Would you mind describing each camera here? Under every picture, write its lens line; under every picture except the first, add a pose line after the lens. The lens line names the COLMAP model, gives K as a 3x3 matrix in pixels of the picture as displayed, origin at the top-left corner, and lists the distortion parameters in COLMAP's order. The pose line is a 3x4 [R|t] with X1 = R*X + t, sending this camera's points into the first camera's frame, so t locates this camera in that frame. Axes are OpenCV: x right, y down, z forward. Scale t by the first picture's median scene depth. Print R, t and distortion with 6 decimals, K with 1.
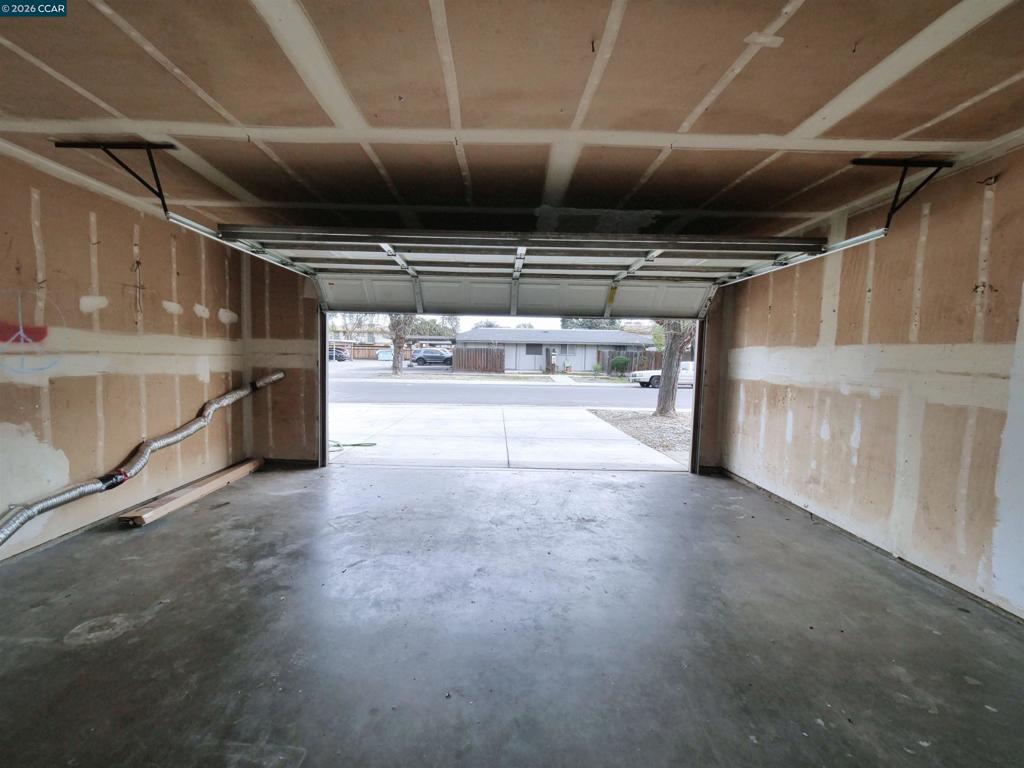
lens RADIAL K [[436.6, 0, 509.4], [0, 436.6, 385.1], [0, 0, 1]] dist [-0.013680, 0.002208]
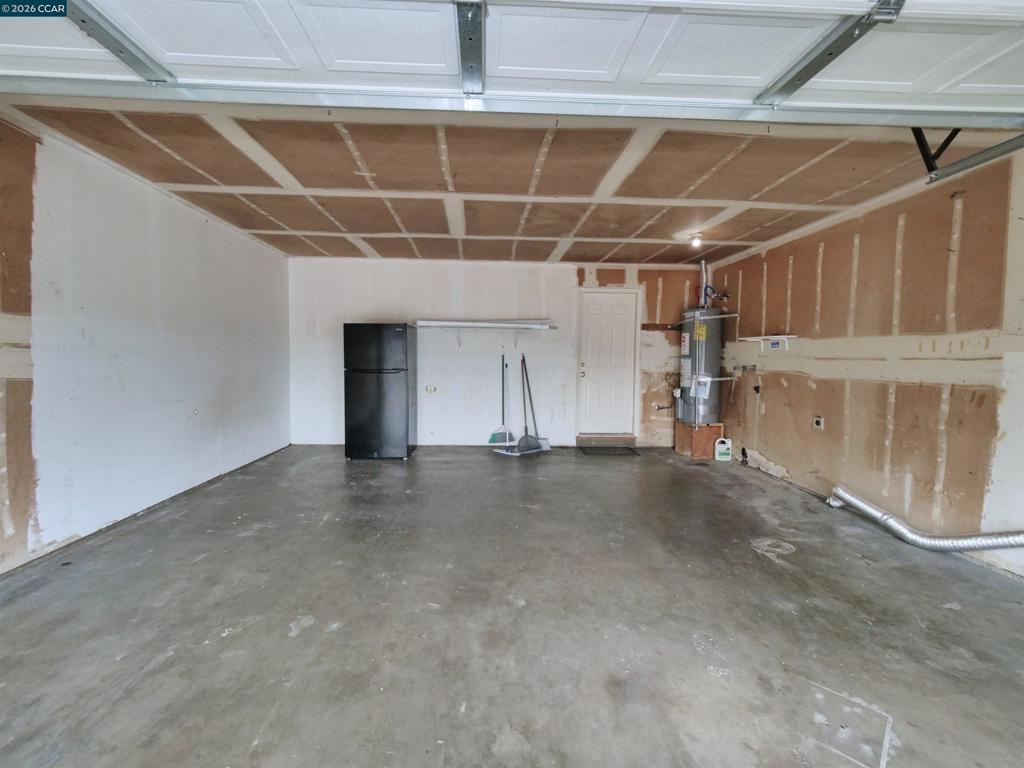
lens RADIAL K [[436.6, 0, 507.9], [0, 436.6, 382.1], [0, 0, 1]] dist [-0.013680, 0.002208]
pose [[-0.998647, -0.032193, -0.040849, 0.008919], [-0.037089, 0.991413, 0.125396, -0.108451], [0.036461, 0.126742, -0.991265, 2.095490]]
